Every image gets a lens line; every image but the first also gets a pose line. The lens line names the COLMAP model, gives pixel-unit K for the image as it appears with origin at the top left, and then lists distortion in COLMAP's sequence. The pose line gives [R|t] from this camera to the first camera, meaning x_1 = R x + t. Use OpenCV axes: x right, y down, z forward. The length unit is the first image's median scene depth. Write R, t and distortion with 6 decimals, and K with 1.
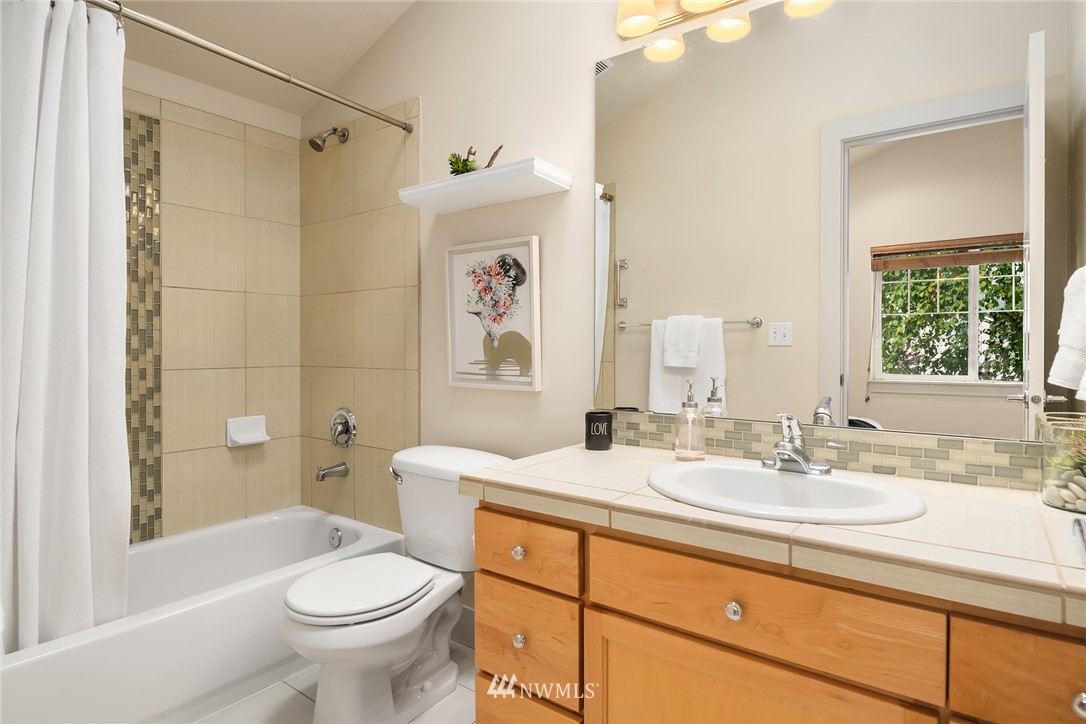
lens RADIAL K [[585.3, 0, 544.0], [0, 585.3, 360.5], [0, 0, 1]] dist [-0.002650, -0.006653]
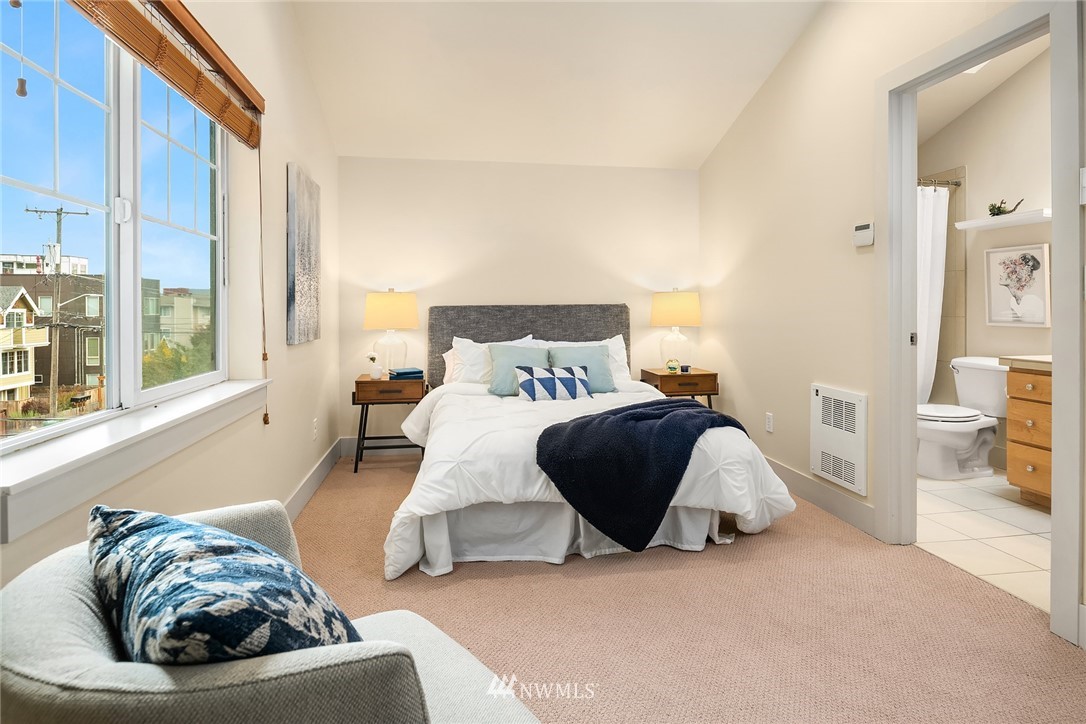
lens RADIAL K [[585.3, 0, 528.3], [0, 585.3, 315.1], [0, 0, 1]] dist [-0.002650, -0.006653]
pose [[0.705215, 0.001844, -0.708991, 0.133305], [-0.000809, 0.999998, 0.001797, 0.013629], [0.708993, -0.000694, 0.705215, -1.456436]]
